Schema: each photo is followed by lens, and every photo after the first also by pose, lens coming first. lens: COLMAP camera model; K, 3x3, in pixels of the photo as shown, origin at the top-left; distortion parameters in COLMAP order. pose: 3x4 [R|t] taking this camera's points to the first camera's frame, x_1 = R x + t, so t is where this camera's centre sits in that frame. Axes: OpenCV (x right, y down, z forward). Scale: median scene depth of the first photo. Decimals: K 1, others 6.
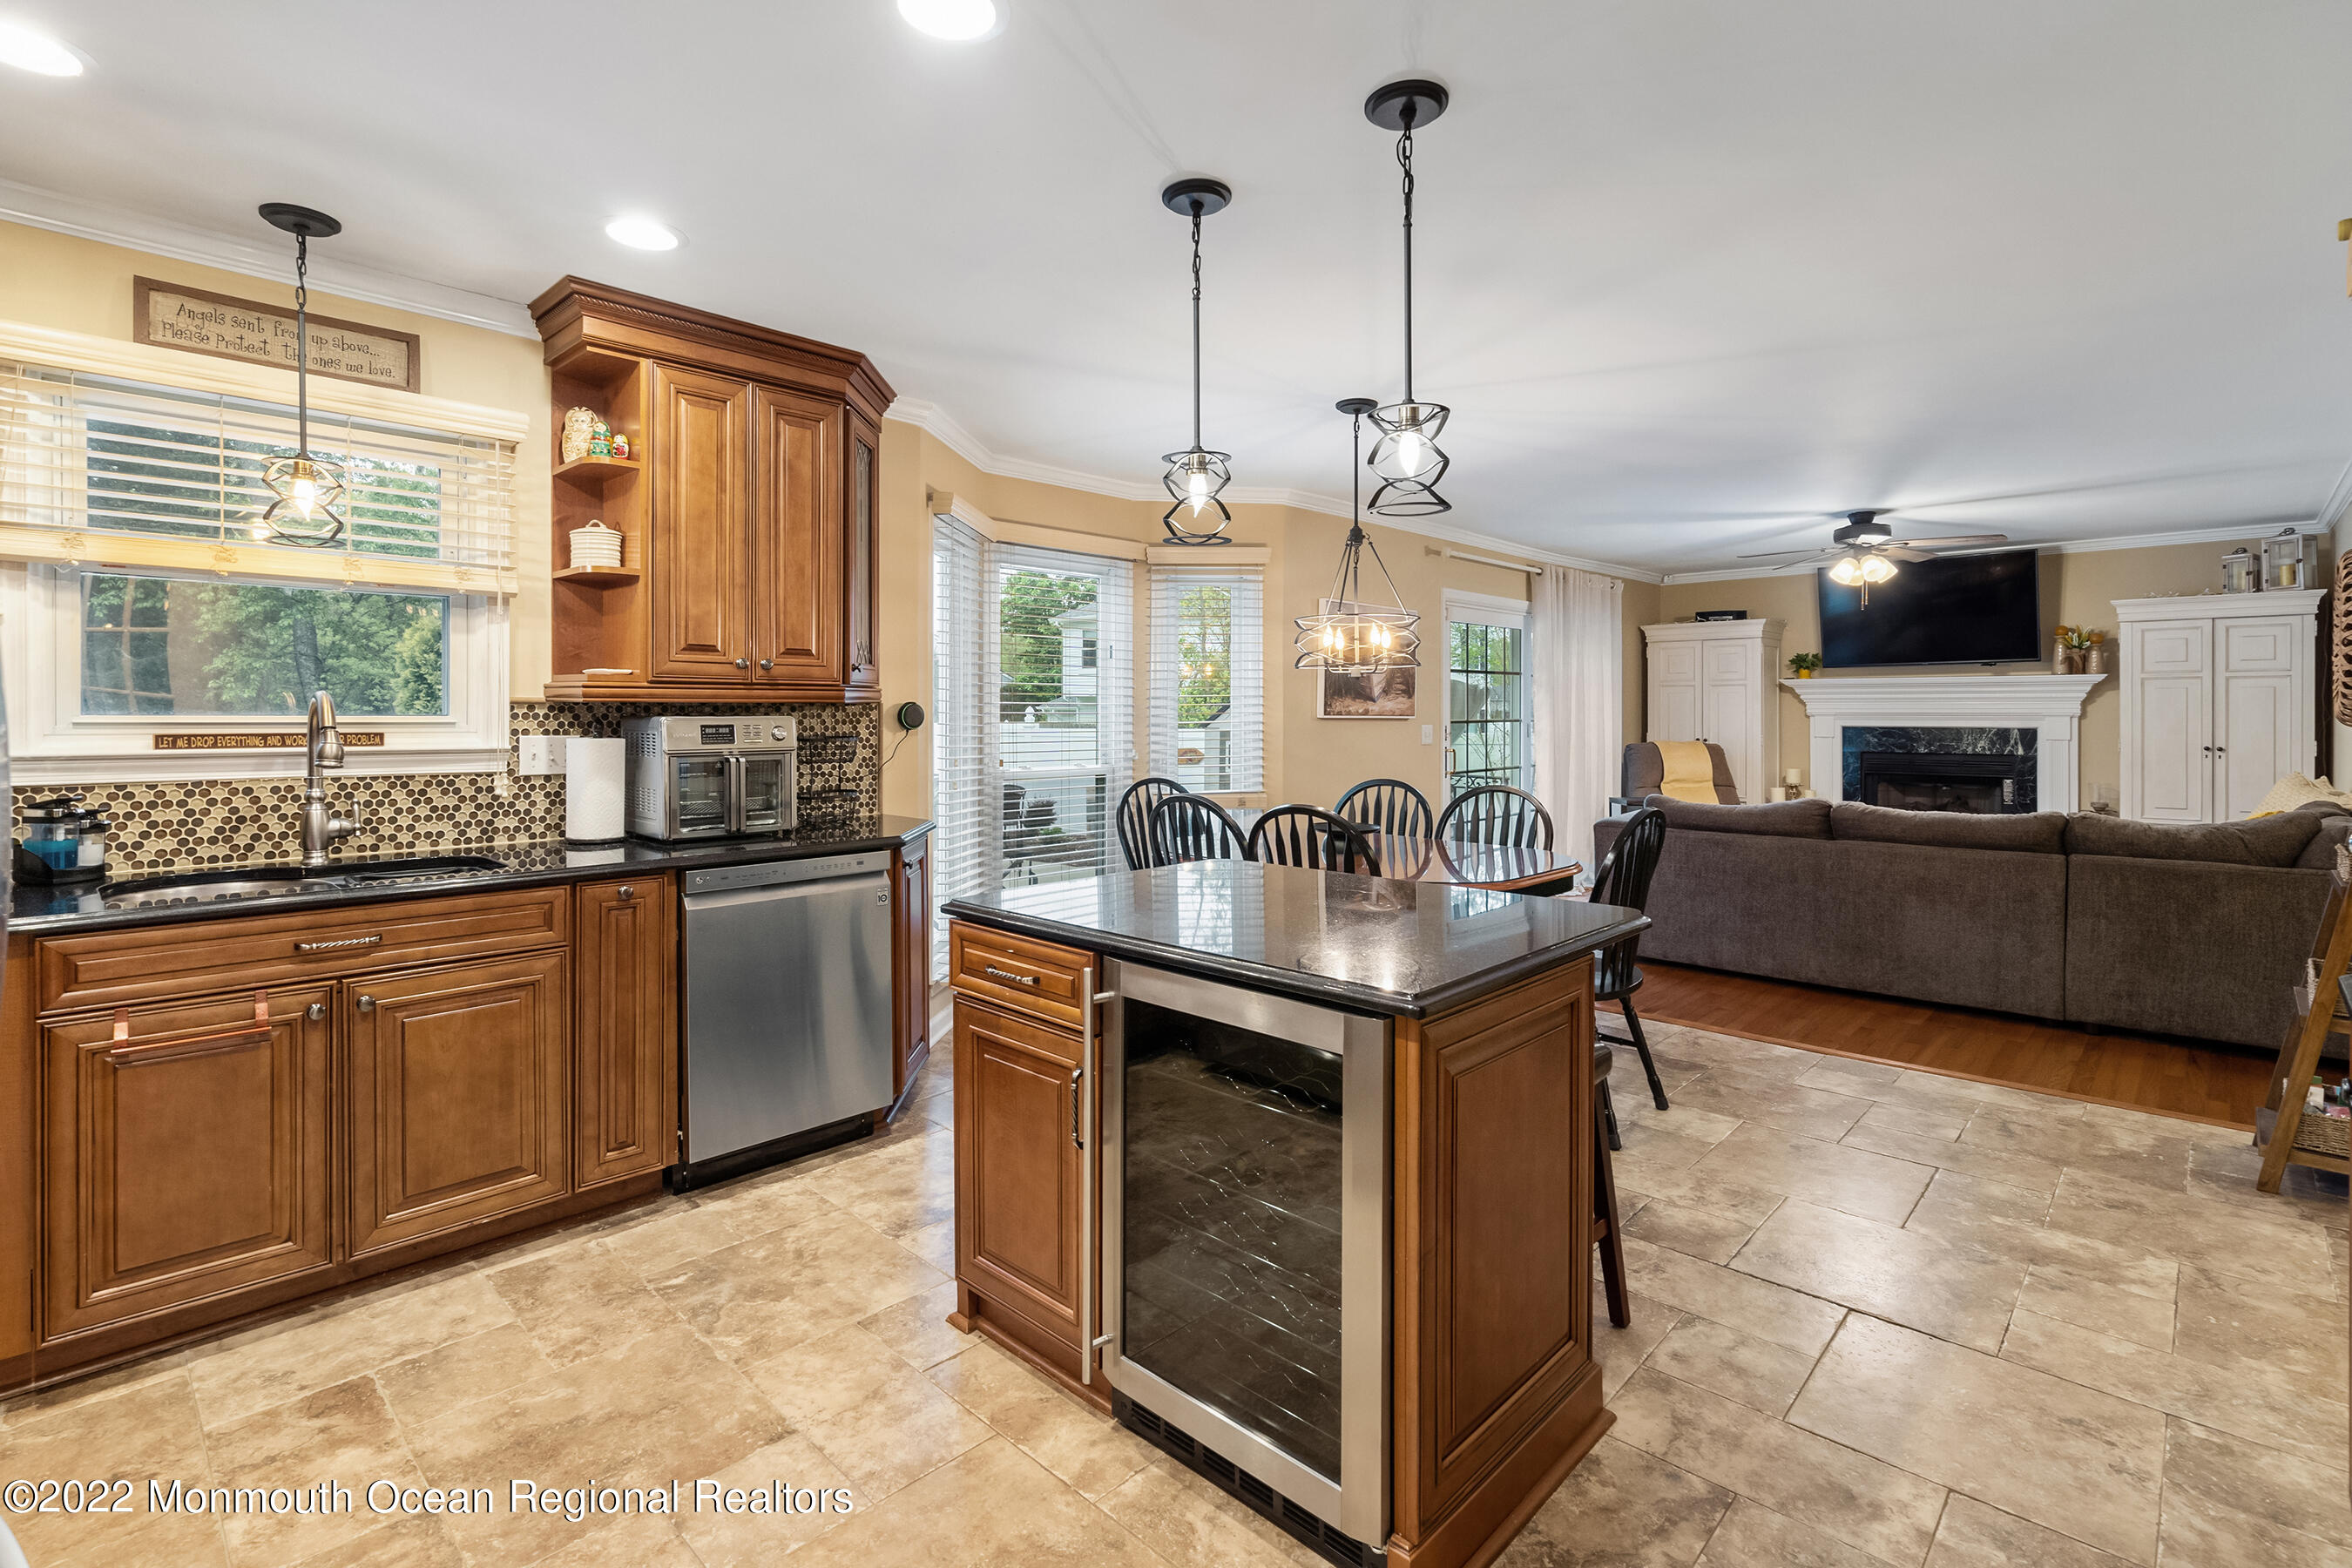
lens RADIAL K [[1117.3, 0, 1138.2], [0, 1117.3, 711.7], [0, 0, 1]] dist [-0.002453, -0.000168]
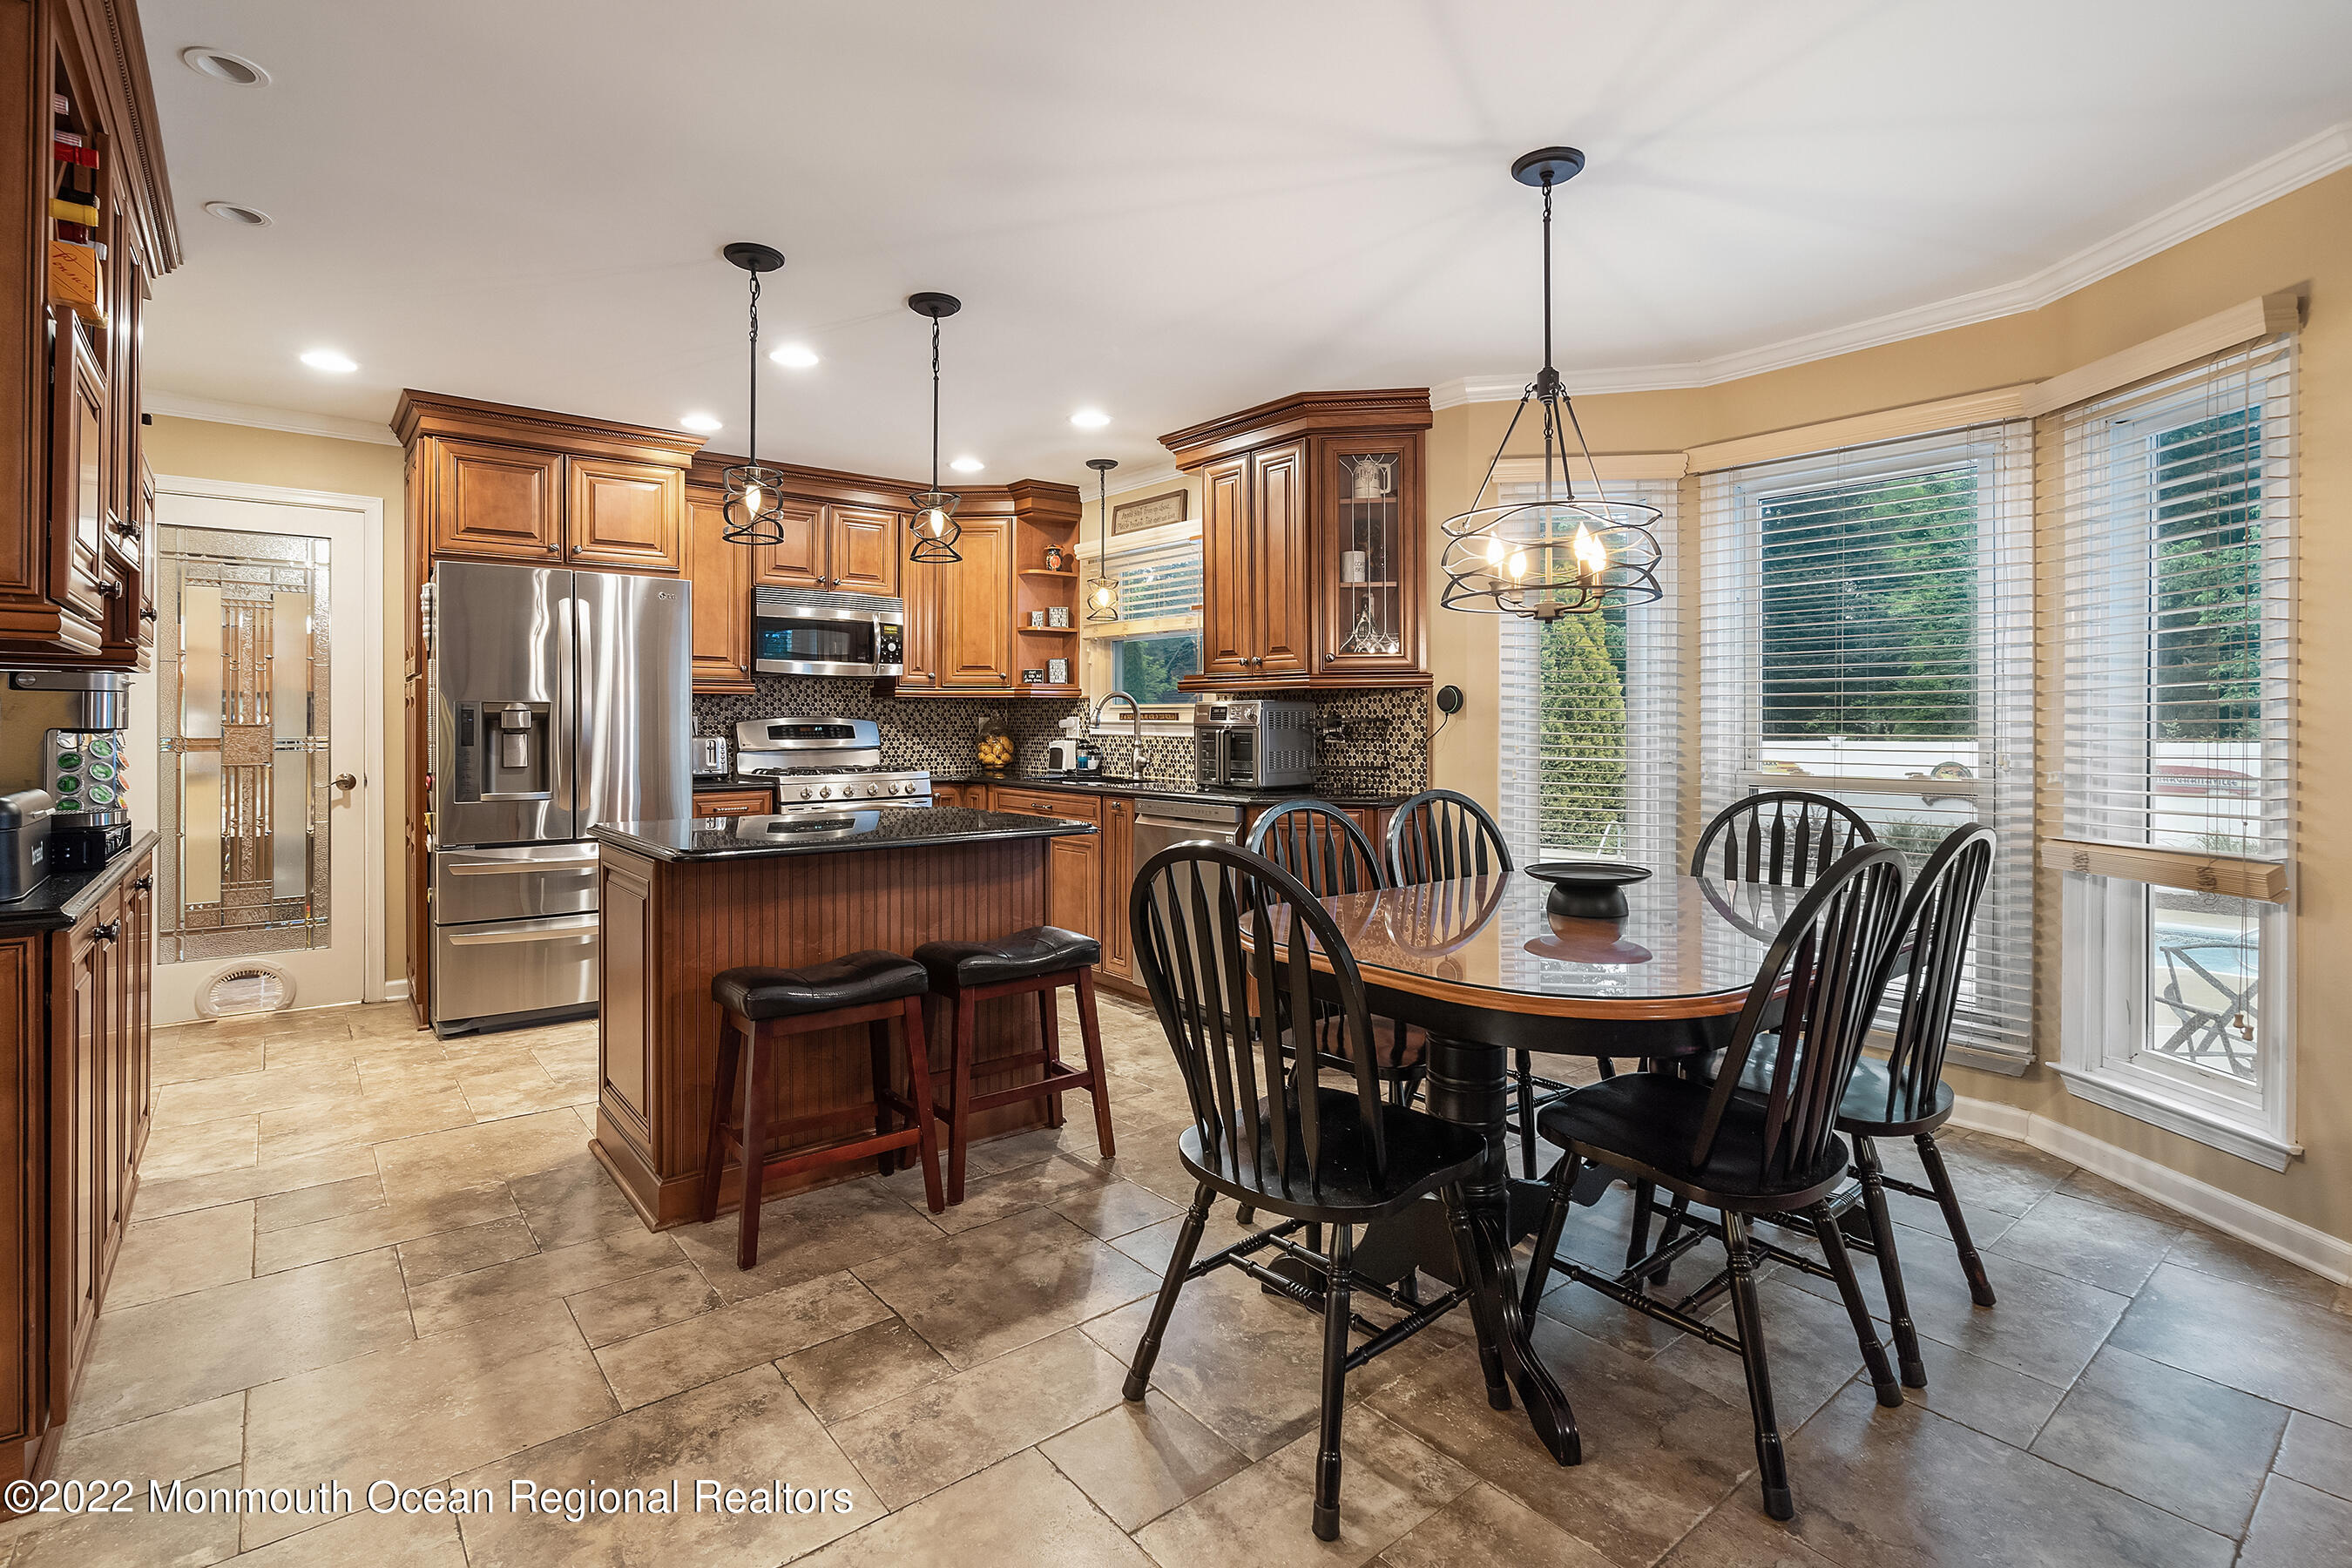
lens RADIAL K [[1108.4, 0, 1169.5], [0, 1108.4, 714.7], [0, 0, 1]] dist [-0.002574, -0.000088]
pose [[-0.120195, -0.007831, -0.992719, 1.093154], [-0.001263, 0.999969, -0.007735, 0.034344], [0.992749, 0.000324, -0.120201, 1.174654]]
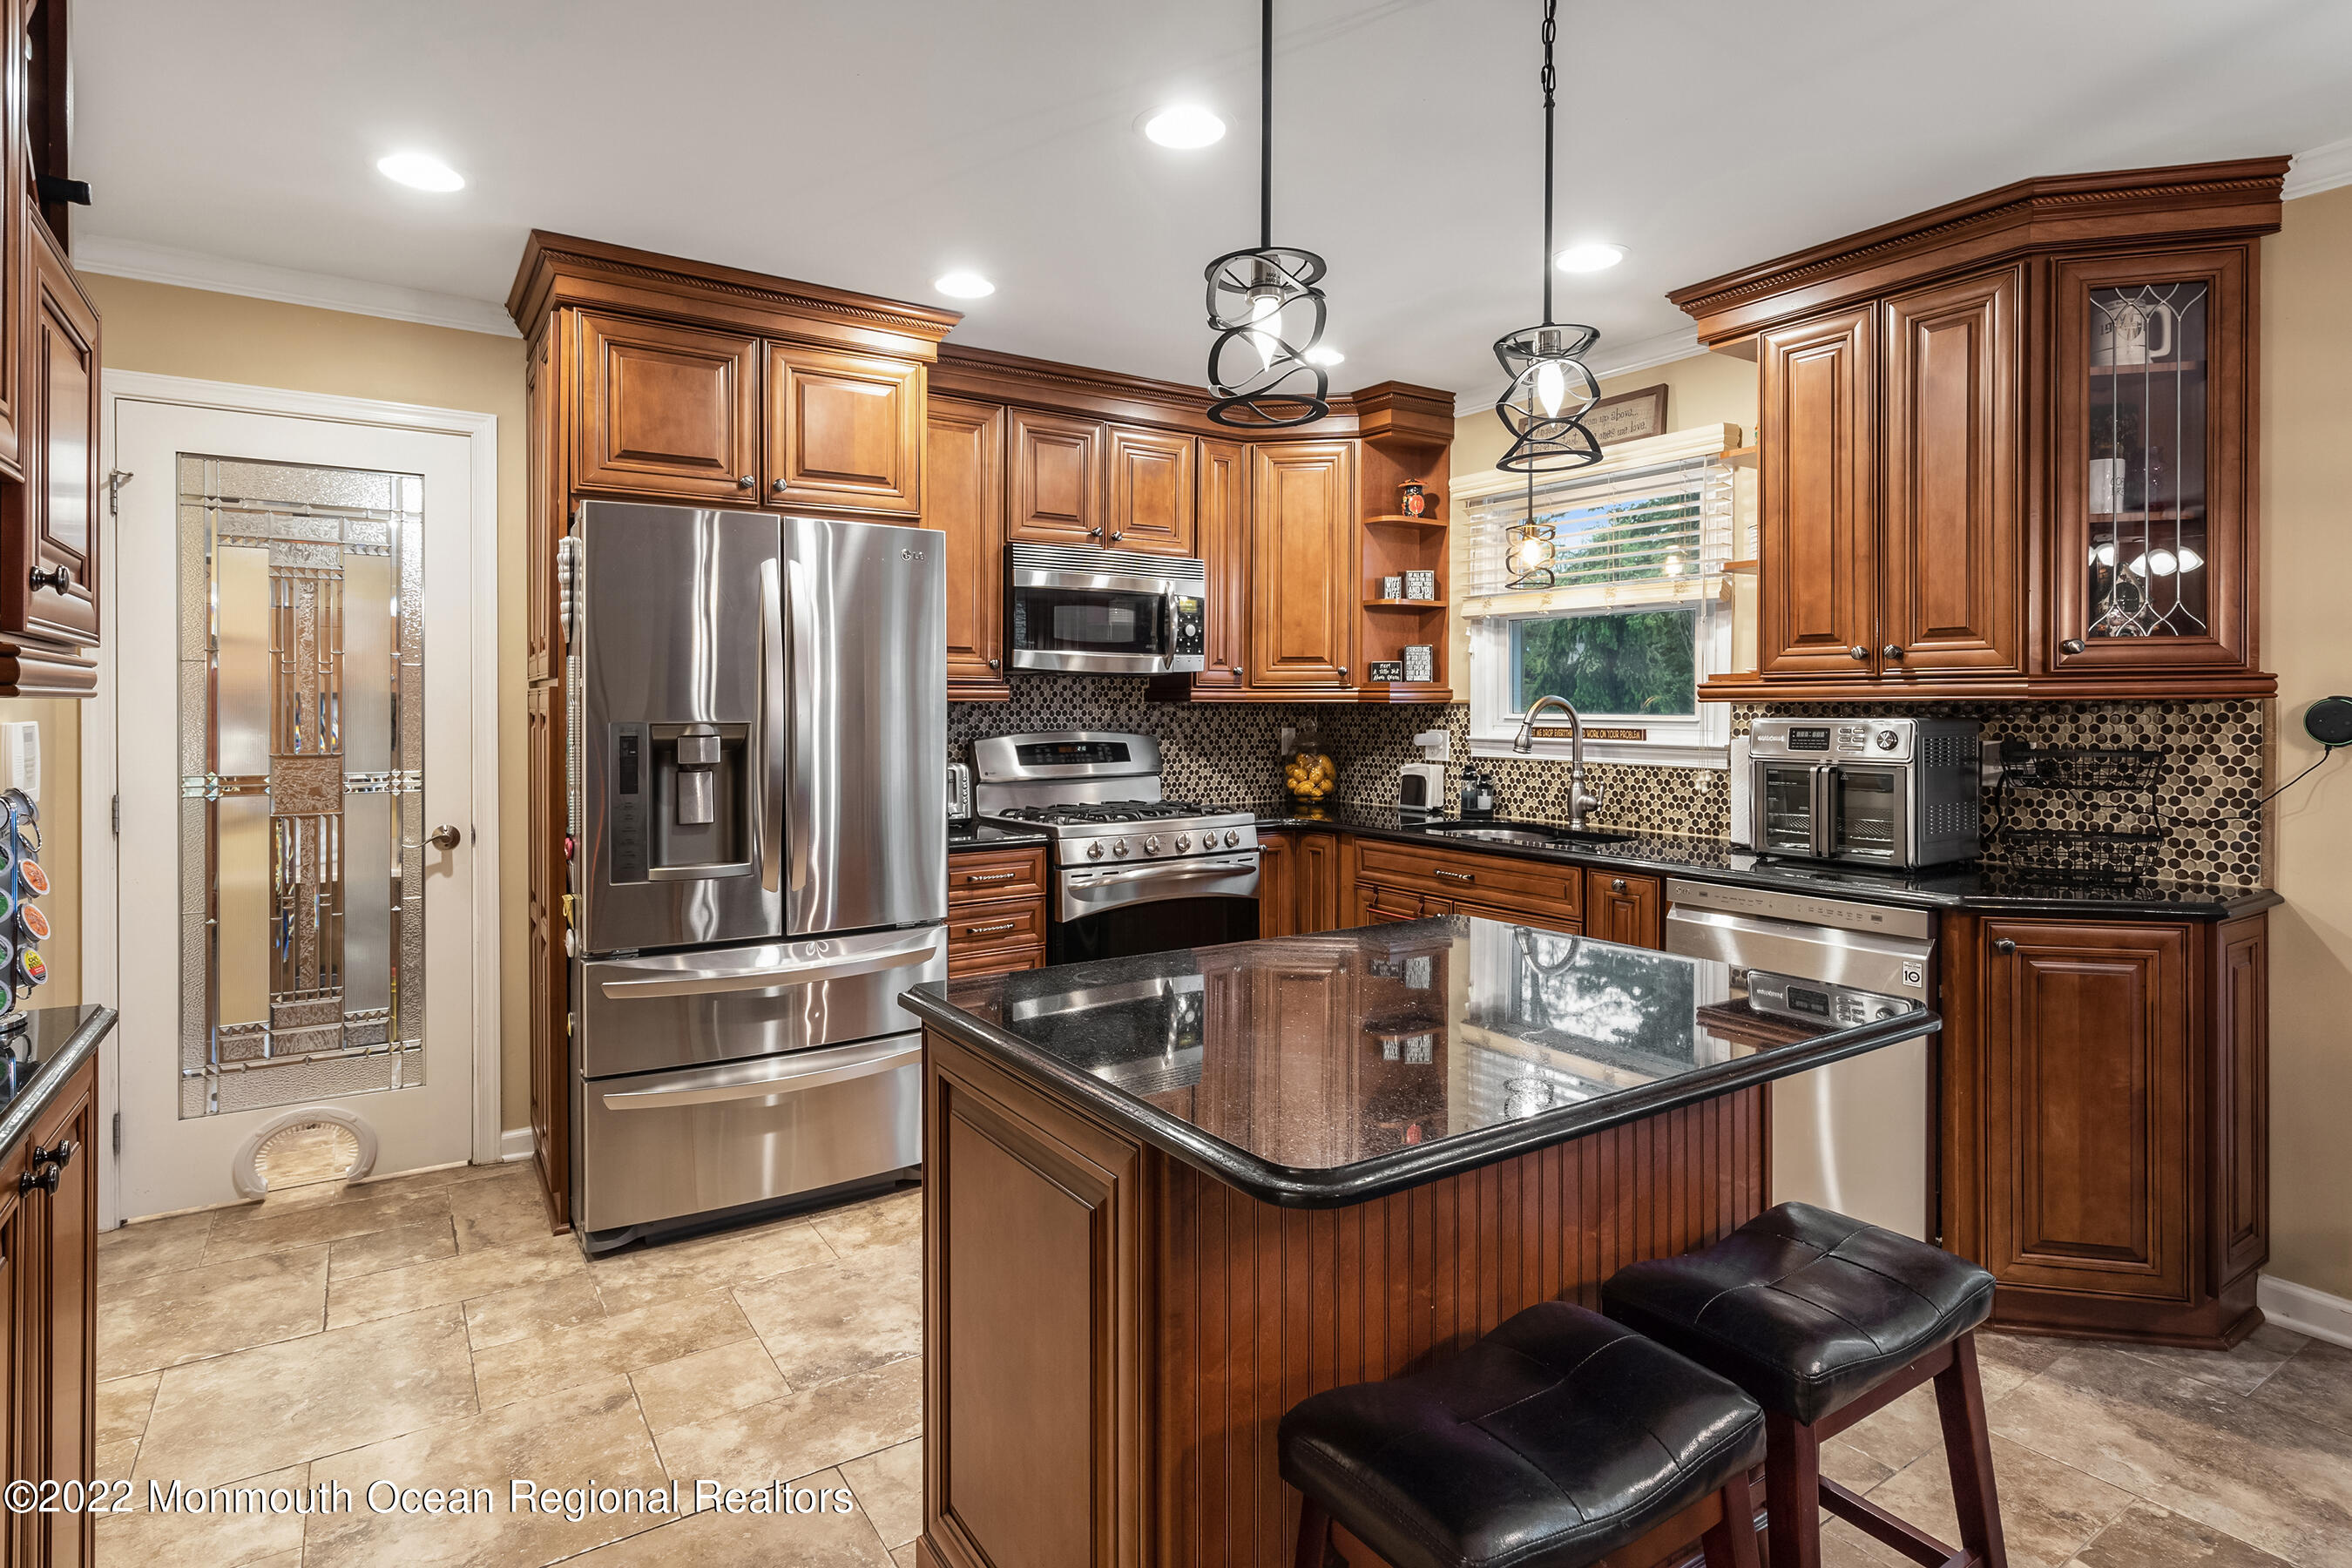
lens RADIAL K [[1220.7, 0, 1176.5], [0, 1220.7, 703.0], [0, 0, 1]] dist [0.001232, 0.000157]
pose [[-0.213648, -0.004742, -0.976899, 0.680677], [-0.000738, 0.999989, -0.004692, -0.002638], [0.976910, -0.000281, -0.213649, 0.771768]]
